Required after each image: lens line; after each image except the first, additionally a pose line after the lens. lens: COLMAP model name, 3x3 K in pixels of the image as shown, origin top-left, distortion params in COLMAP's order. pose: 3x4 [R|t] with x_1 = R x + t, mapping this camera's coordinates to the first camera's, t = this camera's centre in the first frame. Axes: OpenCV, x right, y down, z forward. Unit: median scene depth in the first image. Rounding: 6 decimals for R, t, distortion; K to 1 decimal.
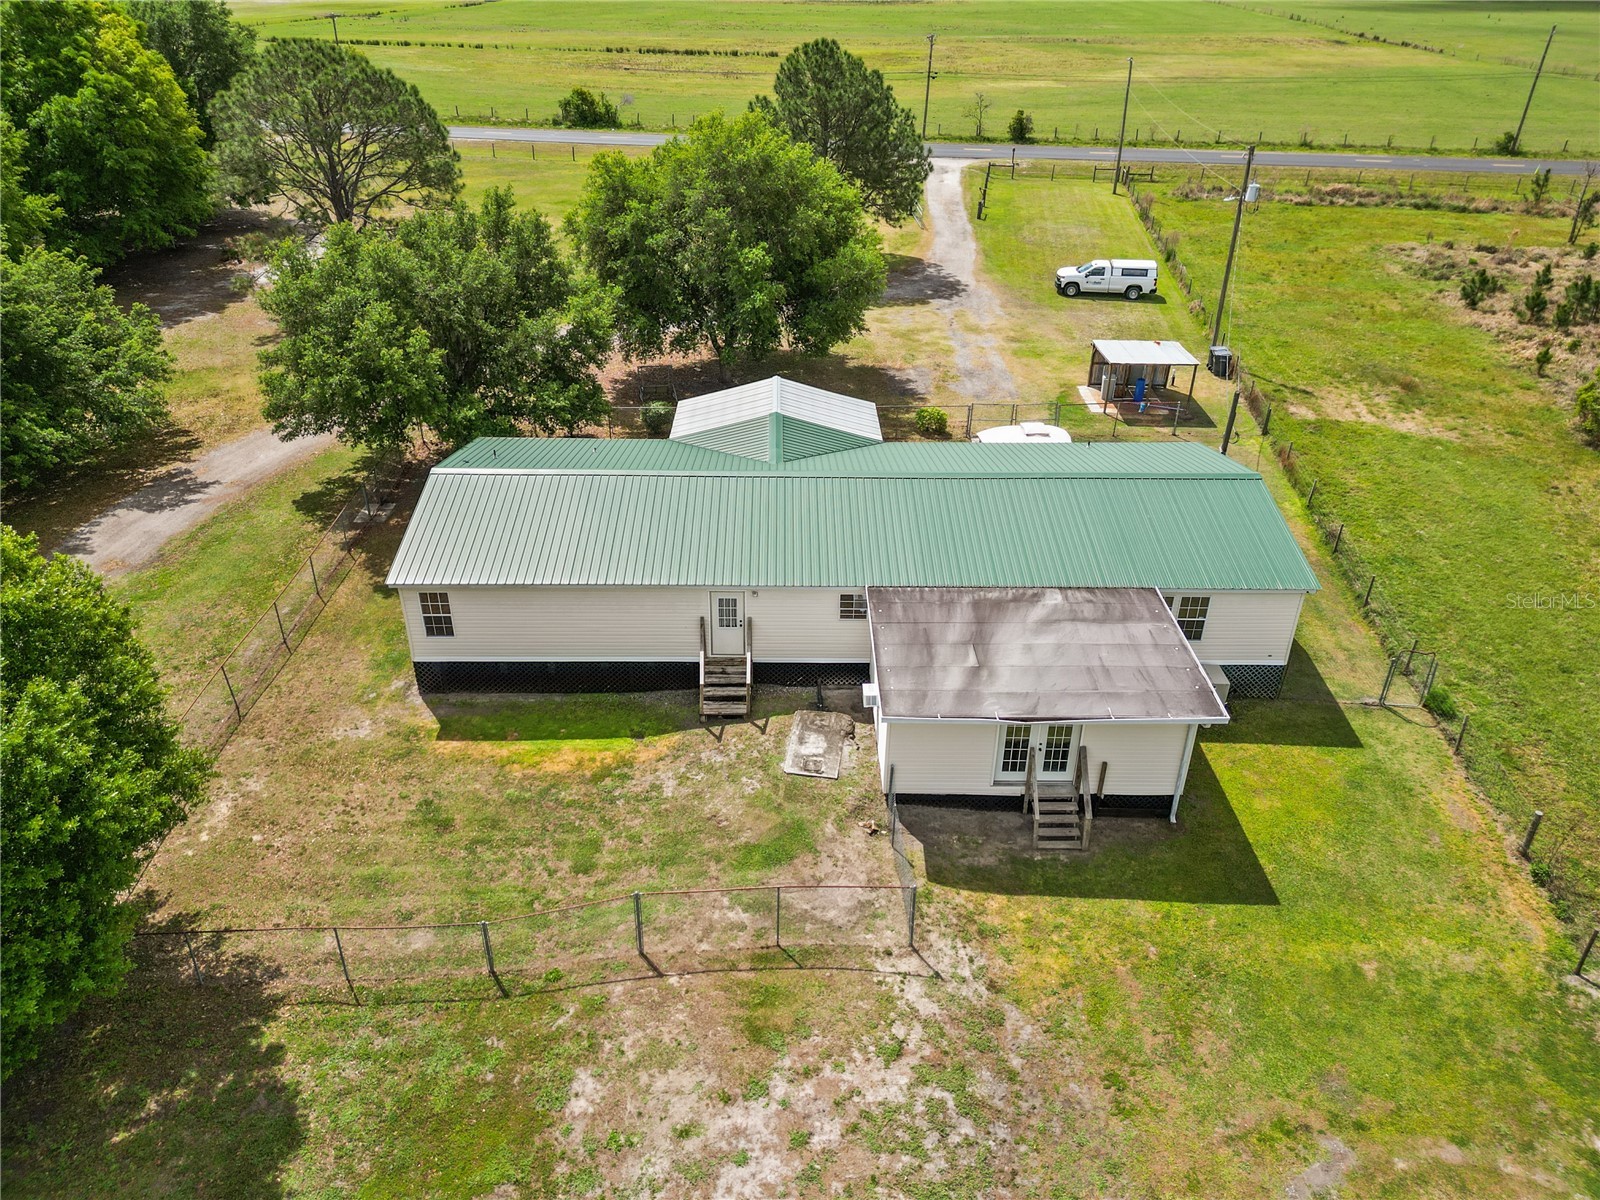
lens RADIAL K [[1113.5, 0, 794.7], [0, 1113.5, 601.2], [0, 0, 1]] dist [0.103996, -0.126556]
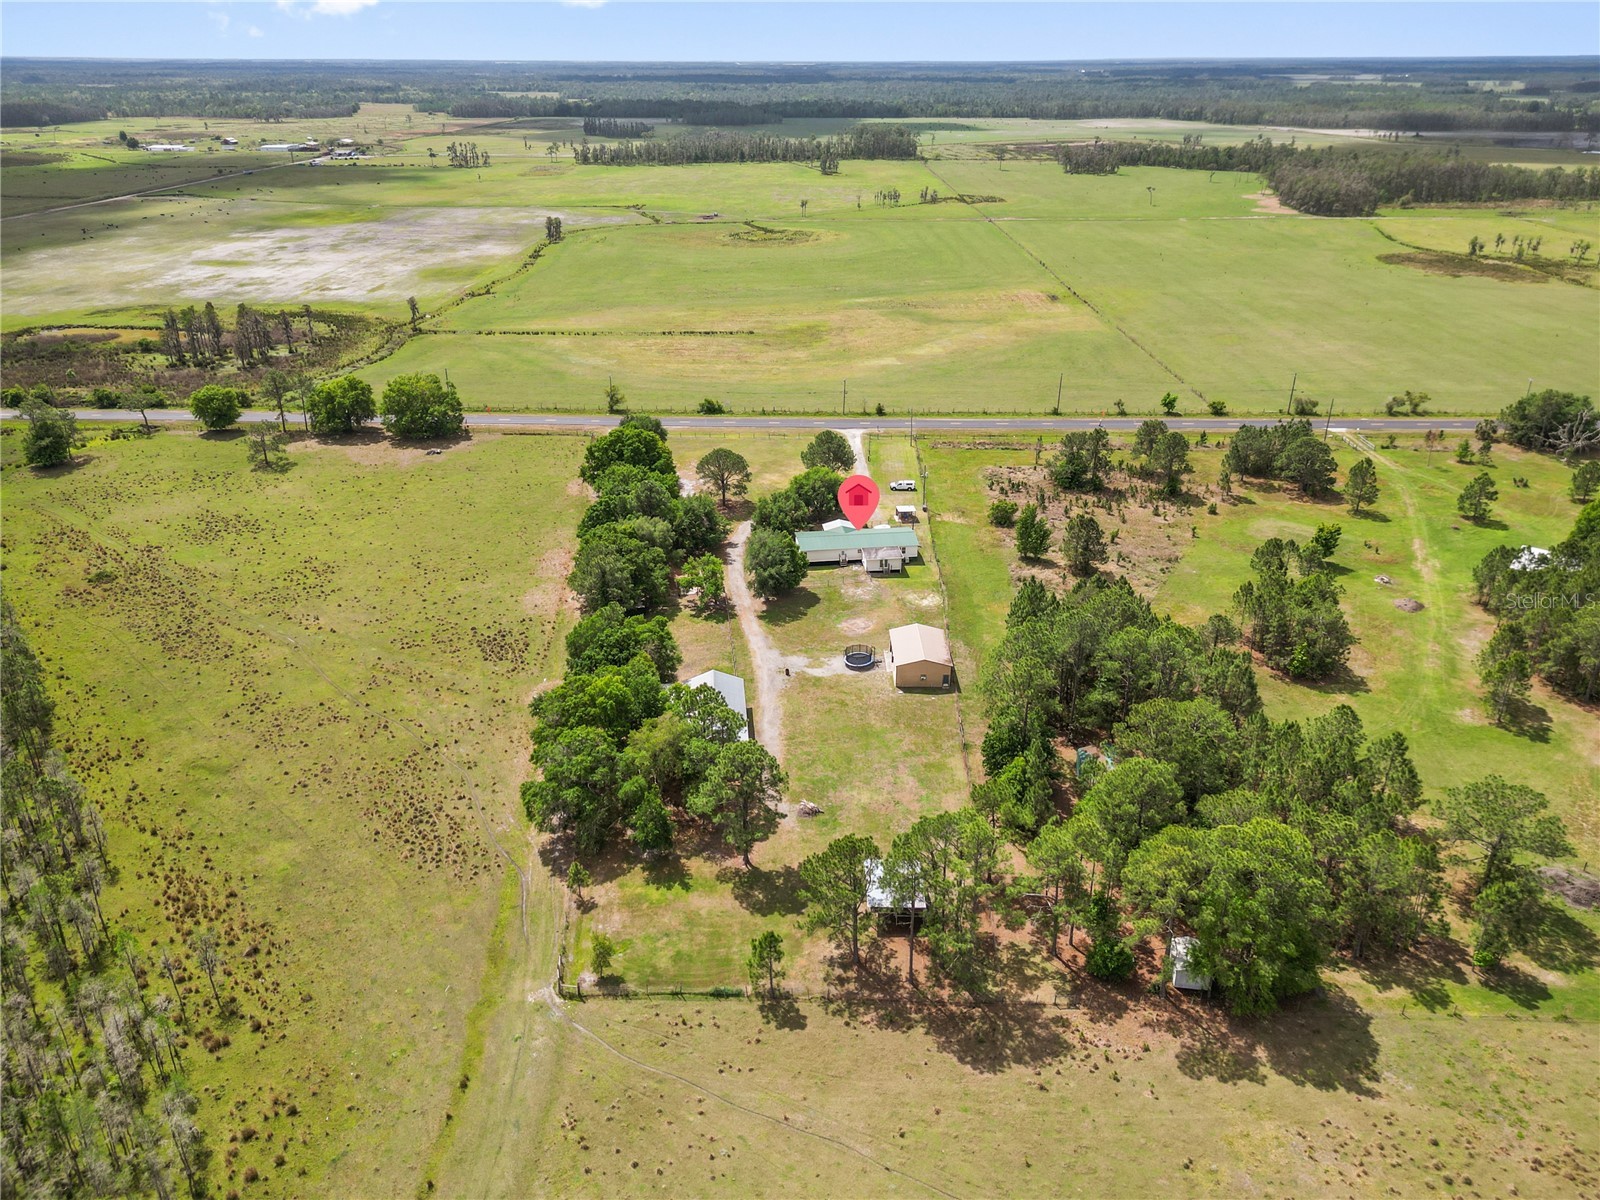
lens RADIAL K [[1090.5, 0, 823.7], [0, 1090.5, 599.4], [0, 0, 1]] dist [0.104631, -0.000139]
pose [[0.991745, -0.054994, 0.115838, -1.075142], [0.063929, 0.995141, -0.074889, 0.878540], [-0.111156, 0.081676, 0.990441, -6.335768]]
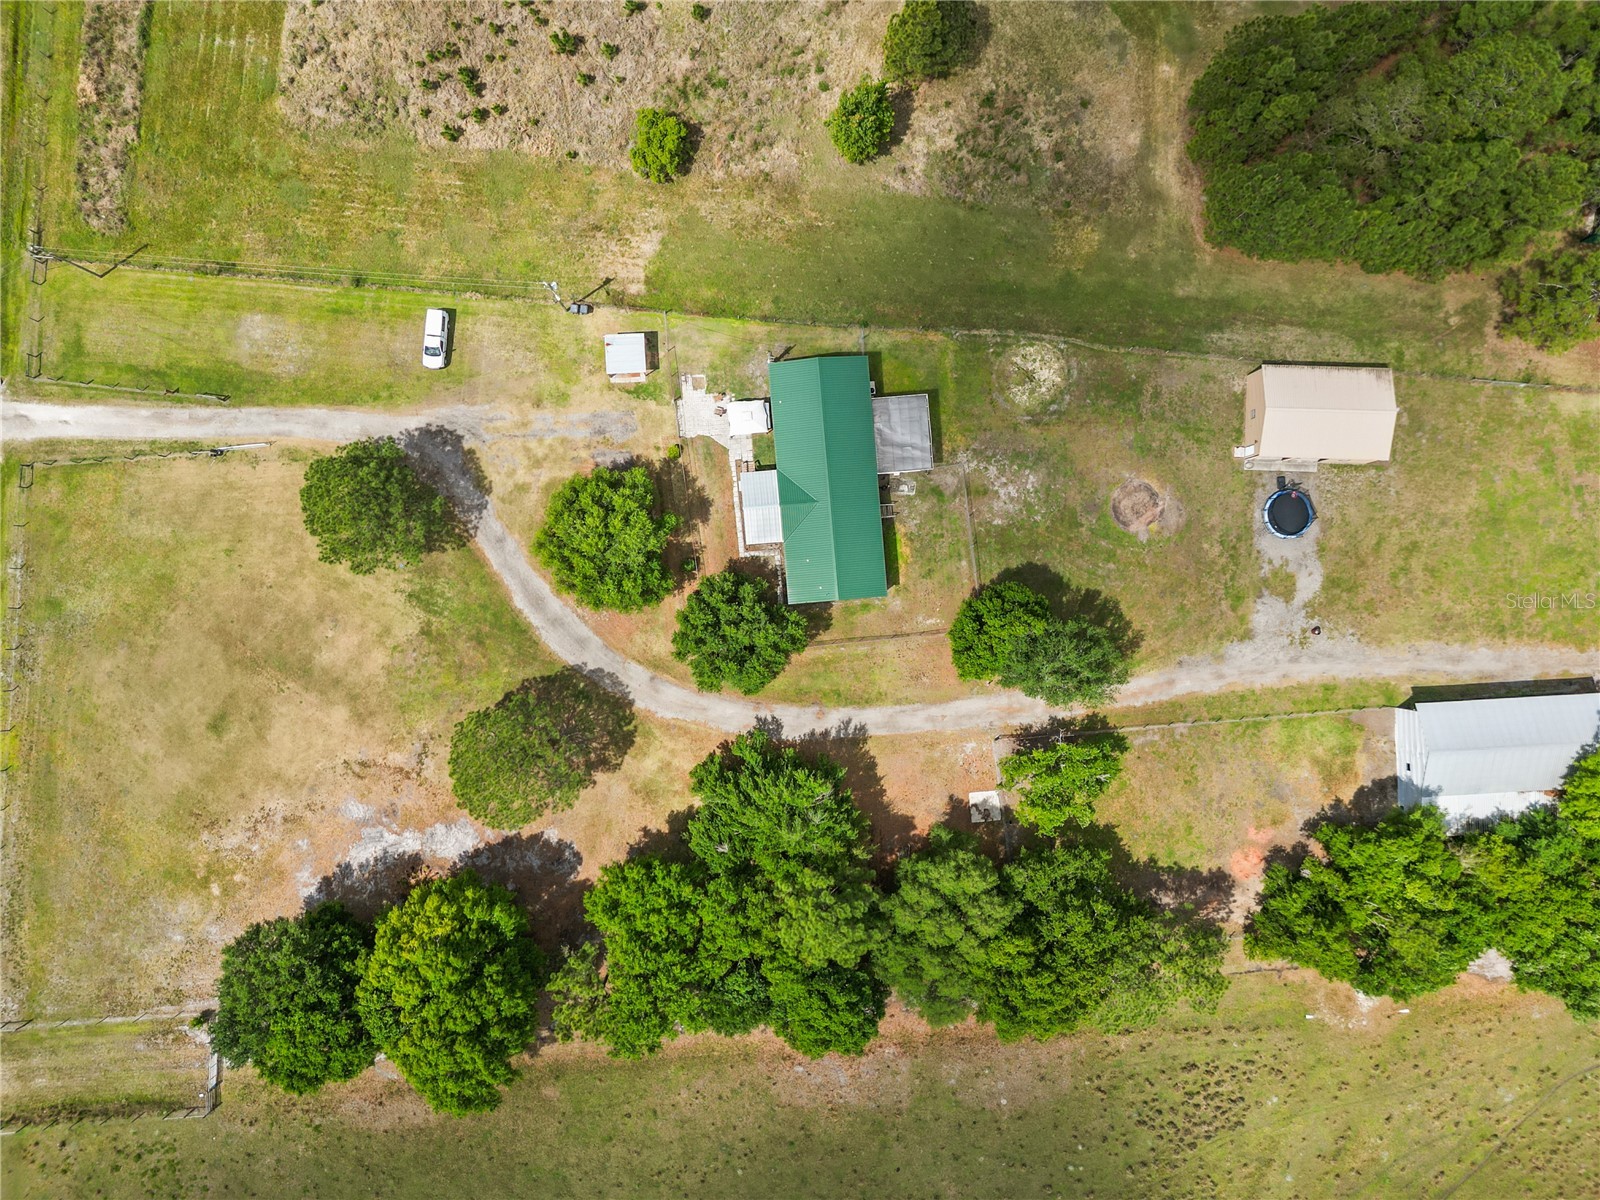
lens RADIAL K [[1115.4, 0, 794.1], [0, 1115.4, 602.7], [0, 0, 1]] dist [0.058568, -0.044433]
pose [[-0.074222, -0.997216, -0.007145, -0.326928], [0.482499, -0.042180, 0.874880, -3.560236], [-0.872746, 0.061488, 0.484286, -0.537664]]
